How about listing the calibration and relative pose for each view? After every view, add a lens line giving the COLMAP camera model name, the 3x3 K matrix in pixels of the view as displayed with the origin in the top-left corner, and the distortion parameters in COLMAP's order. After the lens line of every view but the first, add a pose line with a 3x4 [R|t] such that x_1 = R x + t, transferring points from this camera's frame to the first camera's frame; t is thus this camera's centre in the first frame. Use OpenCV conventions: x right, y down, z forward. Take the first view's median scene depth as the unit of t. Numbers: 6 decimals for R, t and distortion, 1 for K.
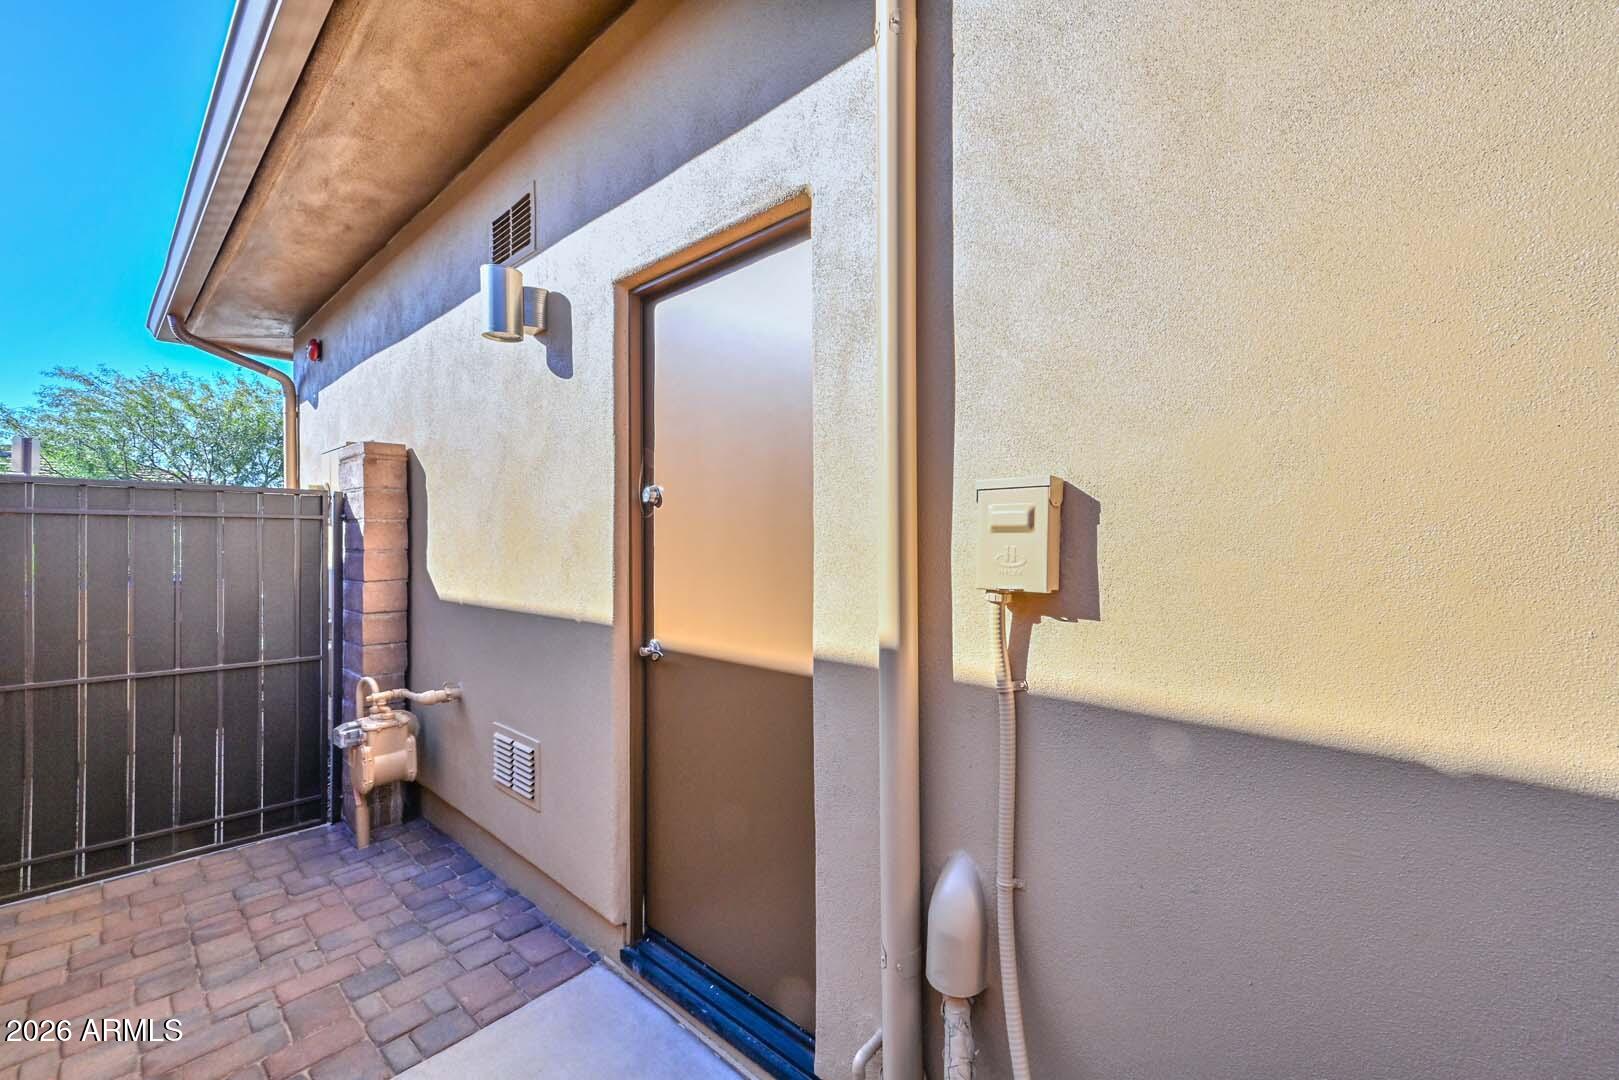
lens RADIAL K [[637.1, 0, 812.4], [0, 637.1, 542.0], [0, 0, 1]] dist [0.000696, 0.000091]
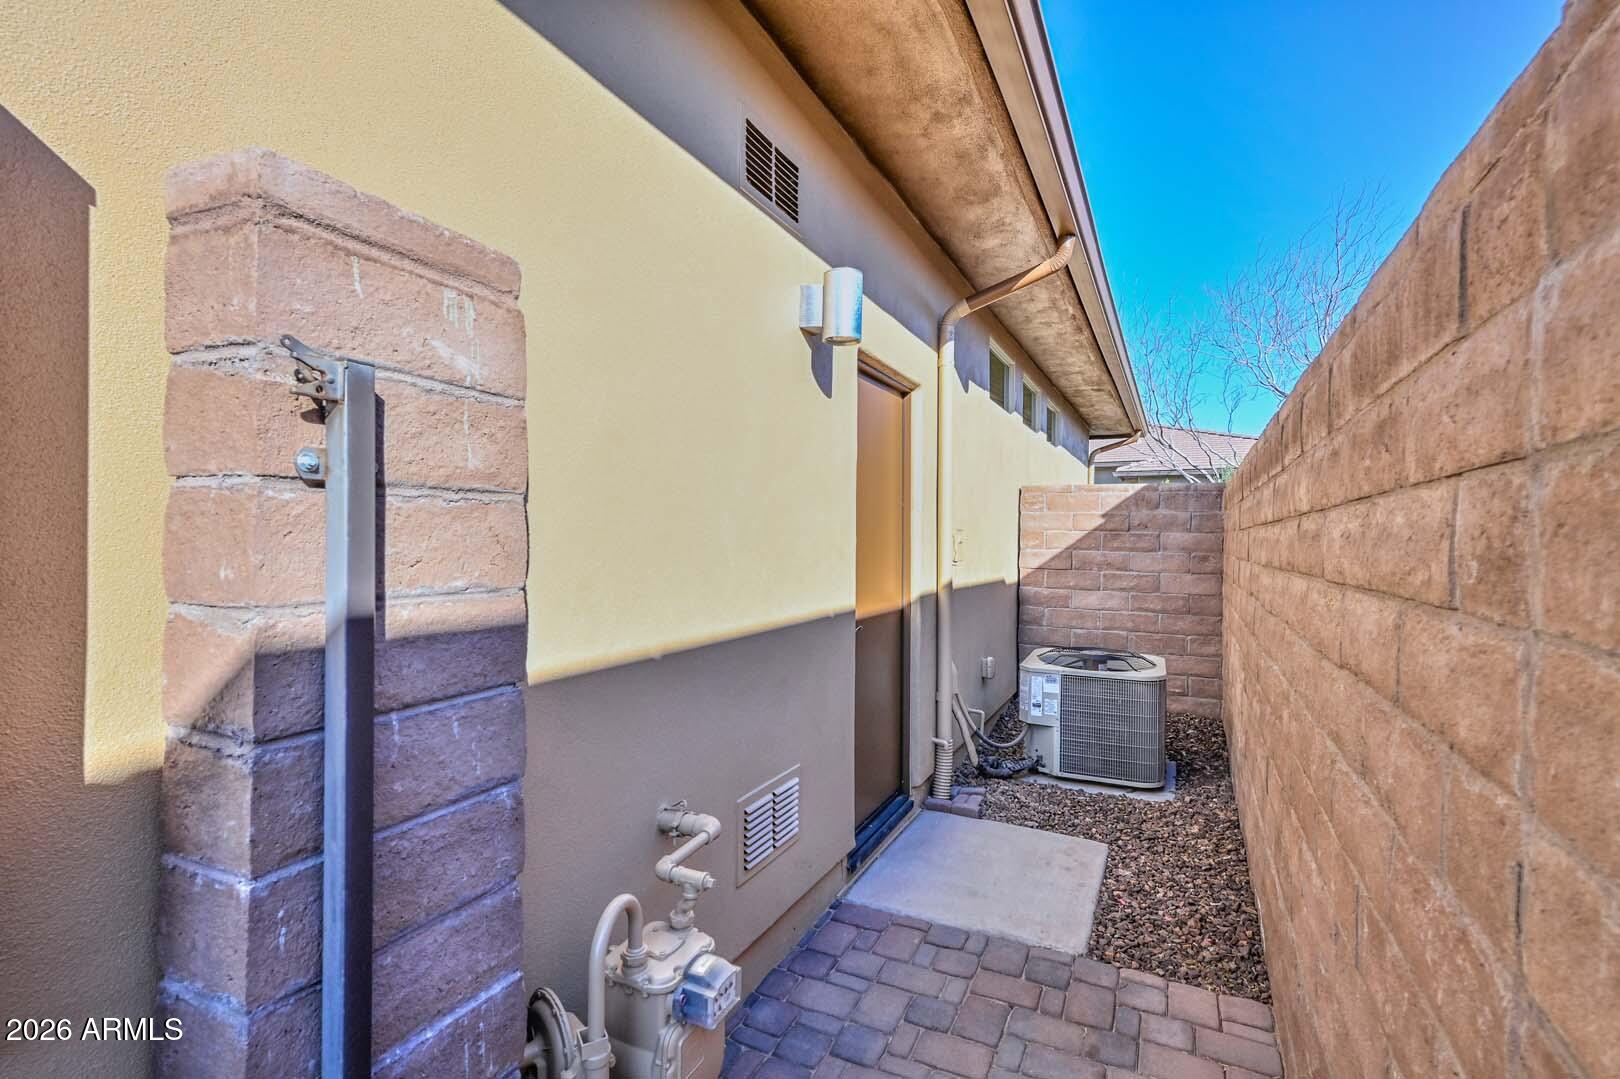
lens RADIAL K [[740.0, 0, 817.3], [0, 740.0, 541.4], [0, 0, 1]] dist [0.013291, 0.000131]
pose [[-0.269391, -0.002958, 0.963026, -1.569408], [-0.003752, 0.999991, 0.002022, -0.014678], [-0.963023, -0.003068, -0.269400, 1.341312]]
